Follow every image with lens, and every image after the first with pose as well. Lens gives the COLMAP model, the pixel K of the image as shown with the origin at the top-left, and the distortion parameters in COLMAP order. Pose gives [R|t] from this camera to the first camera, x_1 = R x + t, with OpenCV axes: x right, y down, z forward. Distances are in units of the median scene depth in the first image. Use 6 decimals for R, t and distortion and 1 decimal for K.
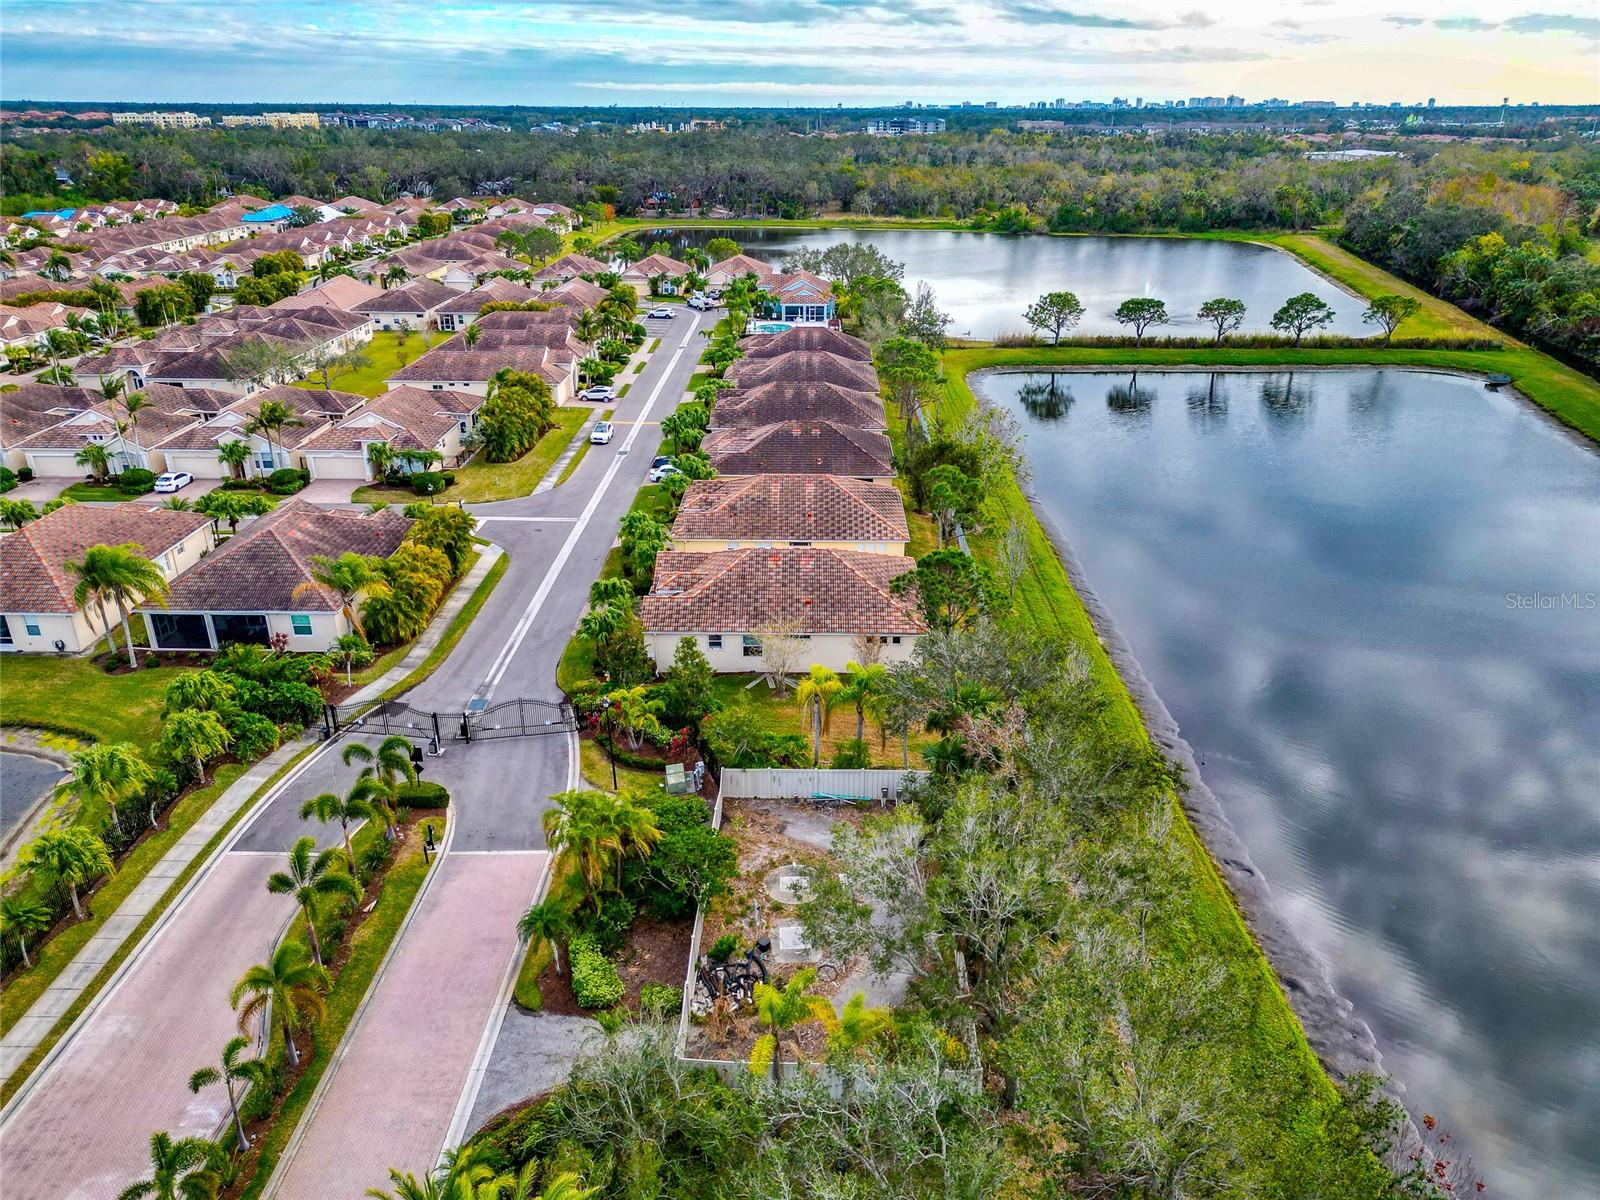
lens RADIAL K [[1121.0, 0, 796.9], [0, 1121.0, 602.6], [0, 0, 1]] dist [0.071805, -0.063249]
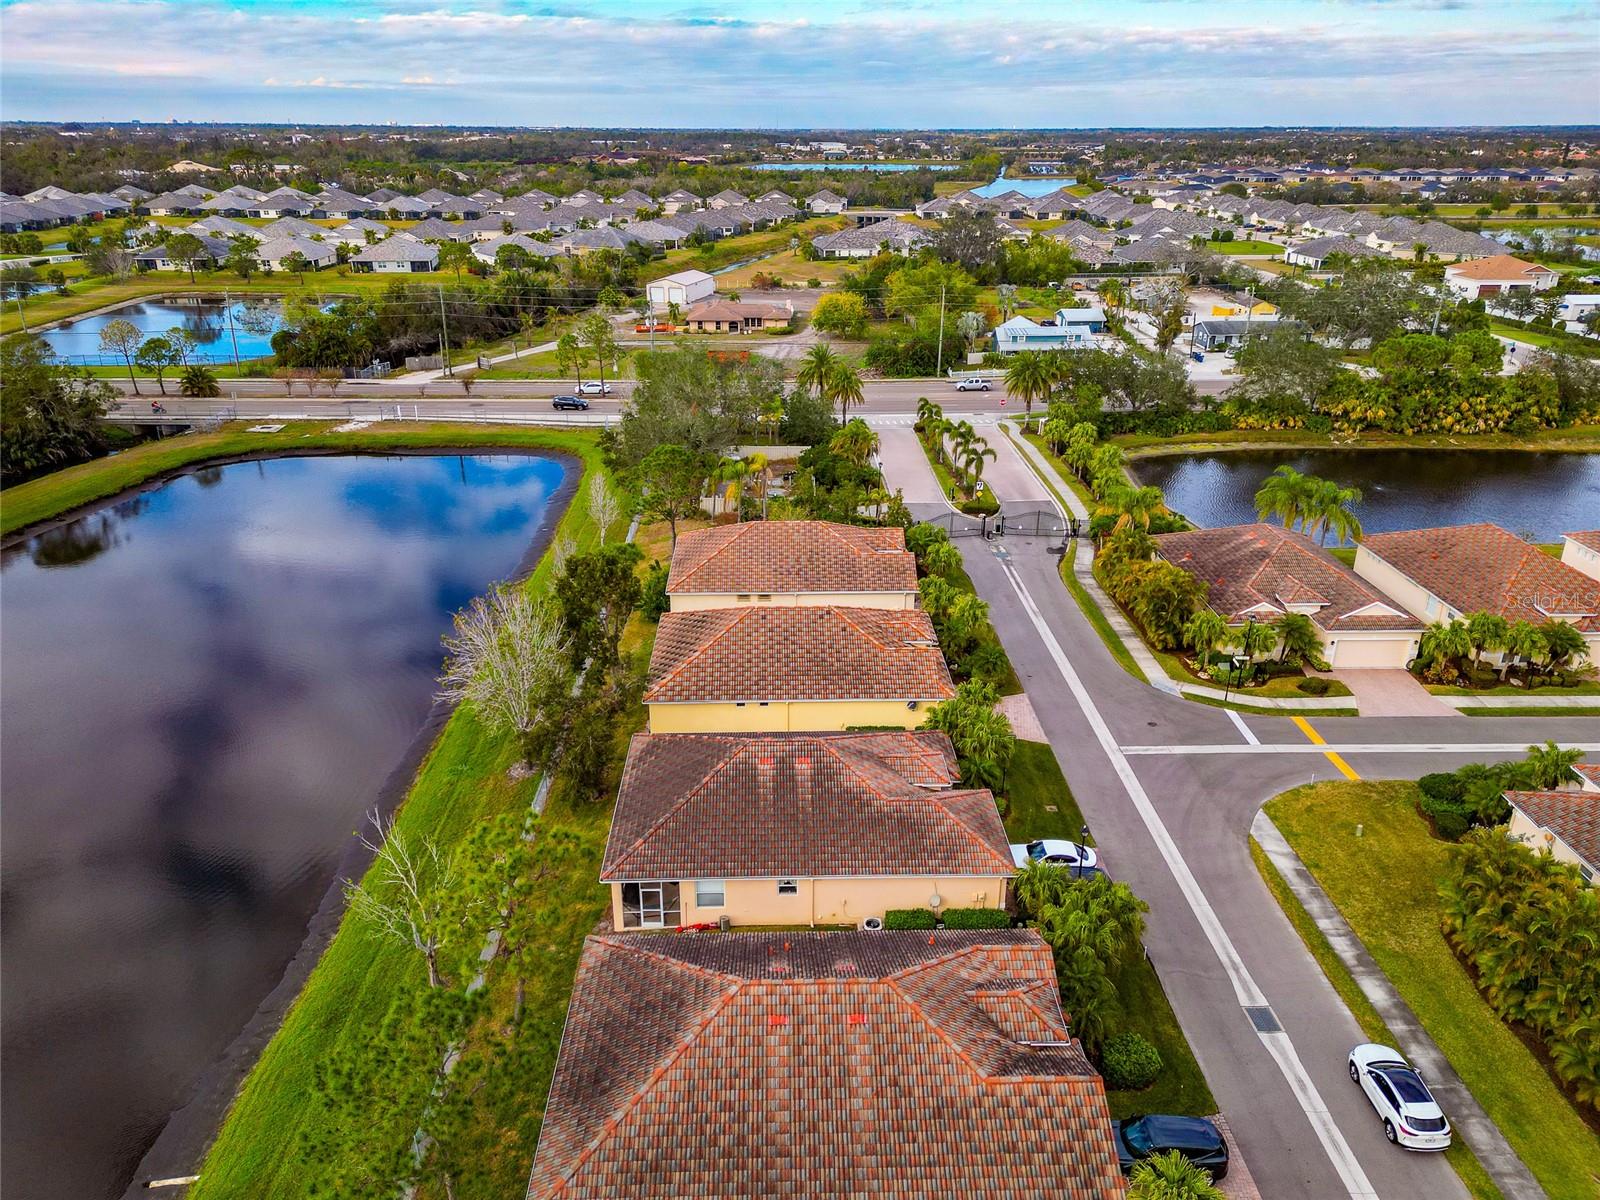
lens RADIAL K [[1121.0, 0, 796.9], [0, 1121.0, 602.6], [0, 0, 1]] dist [0.071805, -0.063249]
pose [[-0.999054, 0.013515, -0.041327, 0.013994], [-0.020634, 0.689262, 0.724219, -0.354669], [0.038273, 0.724386, -0.688331, 0.799883]]
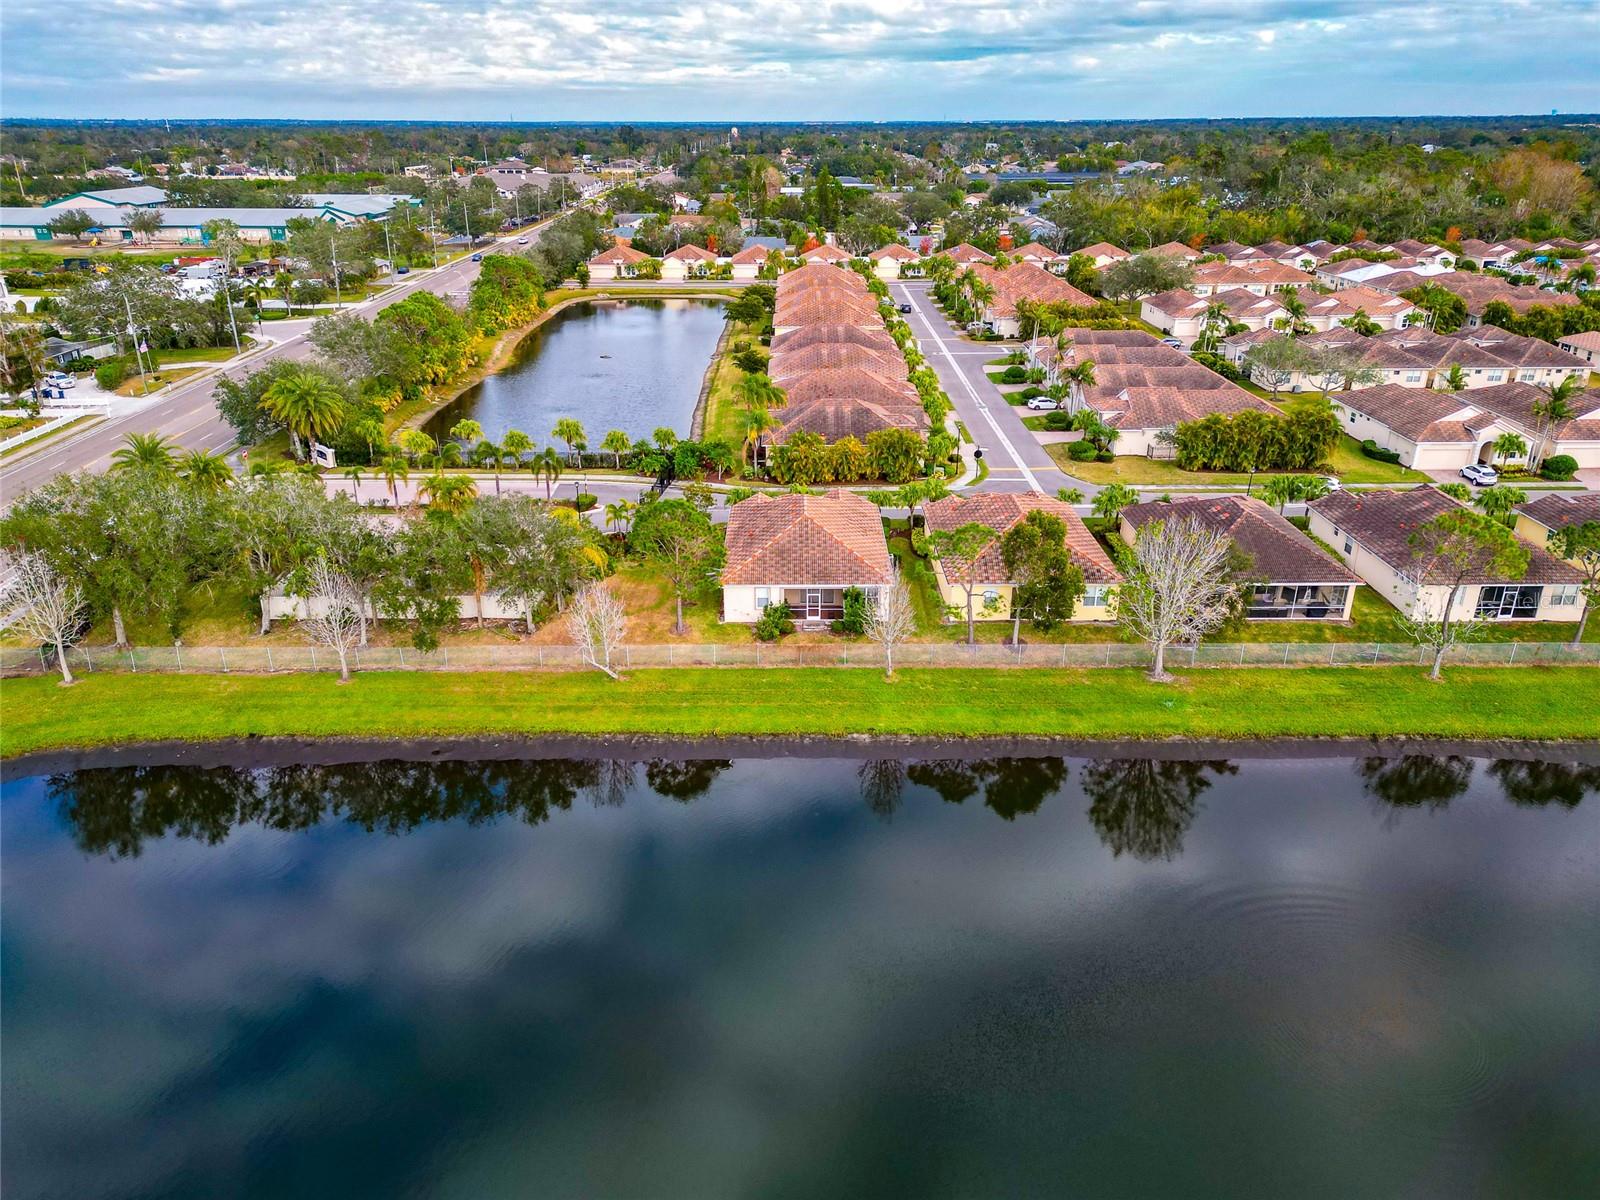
lens RADIAL K [[1121.0, 0, 796.9], [0, 1121.0, 602.6], [0, 0, 1]] dist [0.071805, -0.063249]
pose [[0.020202, 0.390796, -0.920256, 0.483758], [-0.398555, 0.847295, 0.351063, -0.160596], [0.916922, 0.359681, 0.172870, 0.357555]]
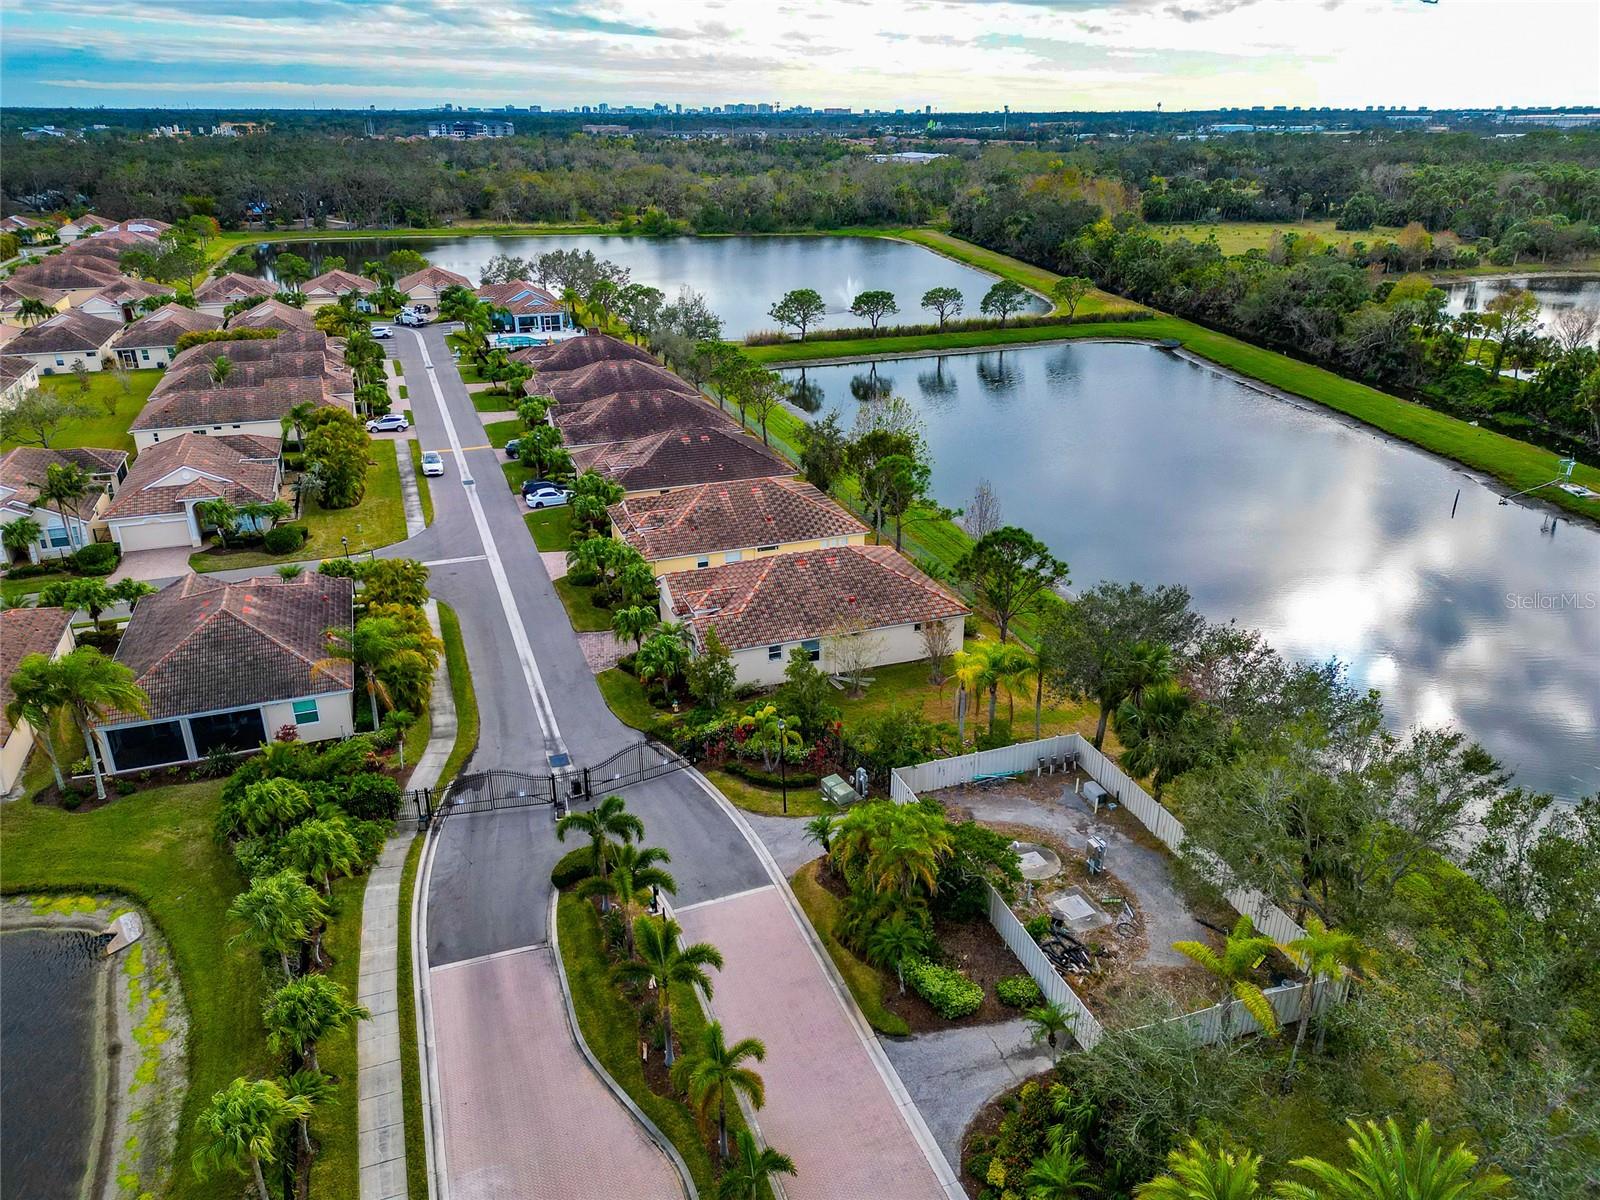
lens RADIAL K [[1121.0, 0, 796.9], [0, 1121.0, 602.6], [0, 0, 1]] dist [0.071805, -0.063249]
pose [[0.933383, -0.144888, 0.328336, -0.152899], [0.145941, 0.989058, 0.021576, -0.011248], [-0.327869, 0.027779, 0.944315, 0.026272]]
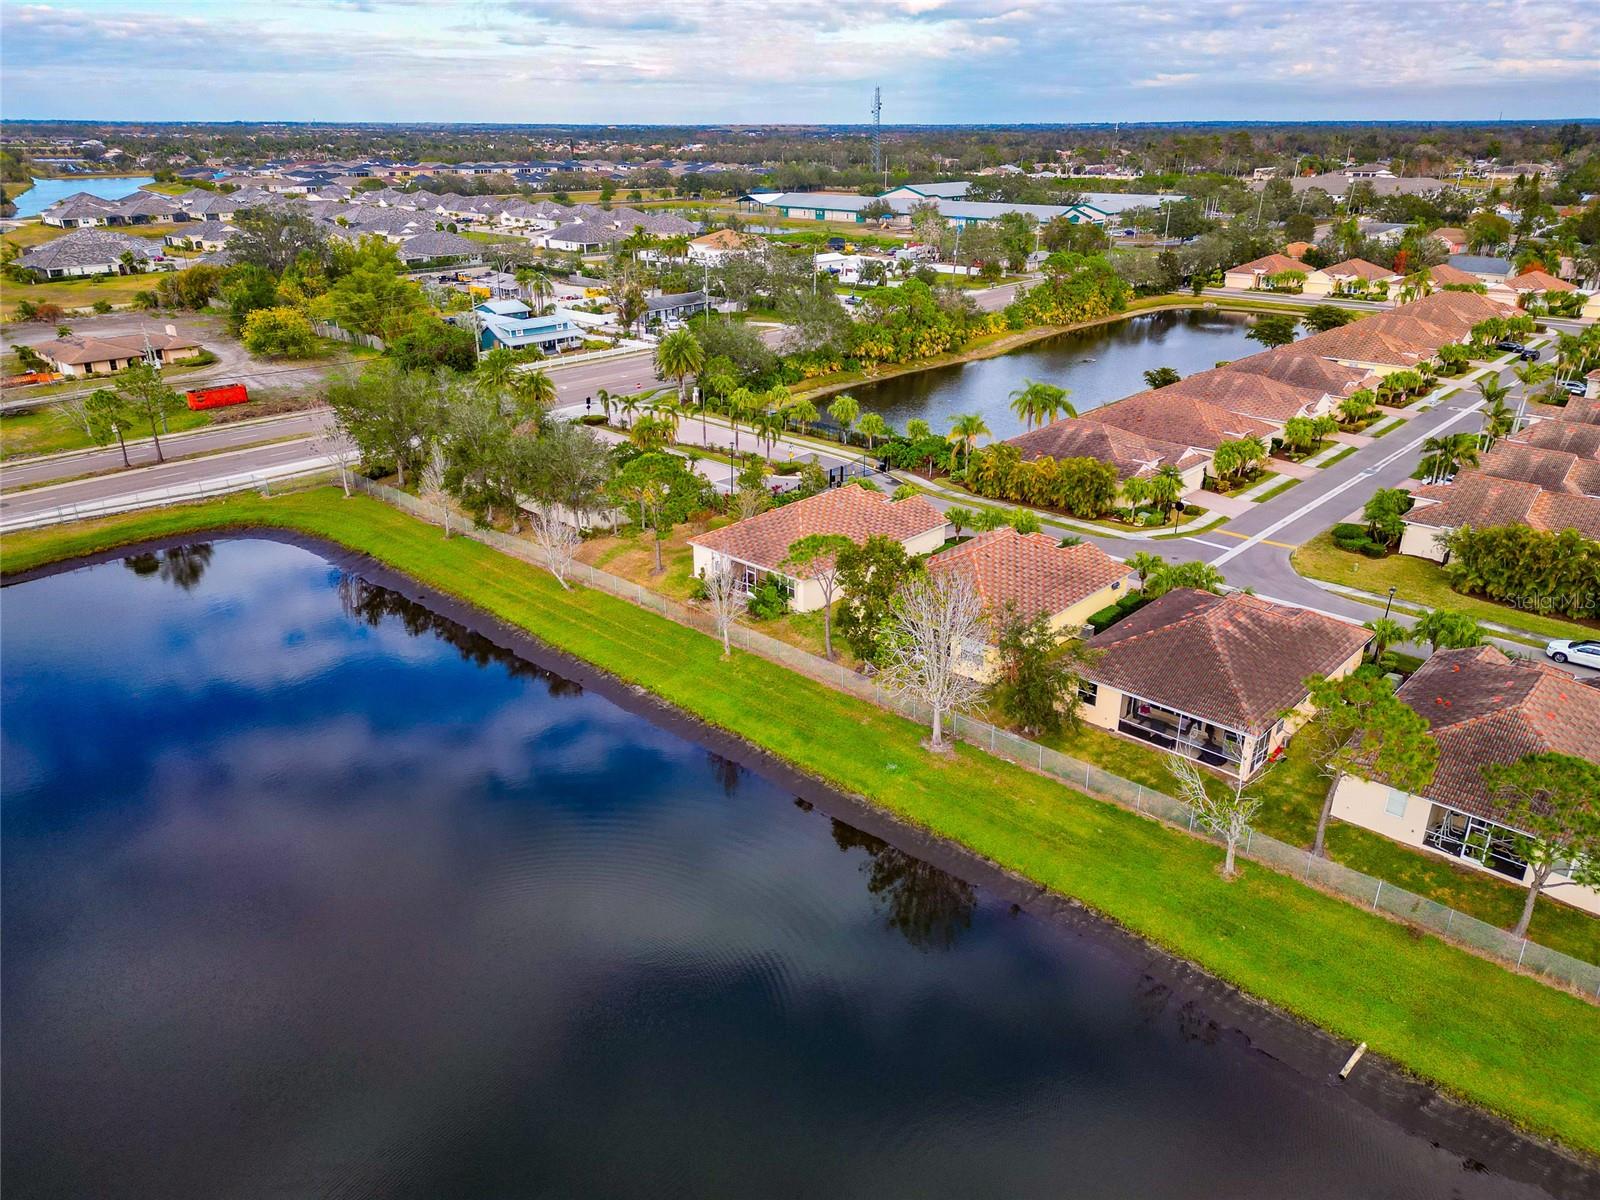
lens RADIAL K [[1121.0, 0, 796.9], [0, 1121.0, 602.6], [0, 0, 1]] dist [0.071805, -0.063249]
pose [[-0.667198, 0.289438, -0.686347, 0.380661], [-0.299447, 0.739464, 0.602930, -0.297908], [0.682040, 0.607798, -0.406697, 0.670952]]
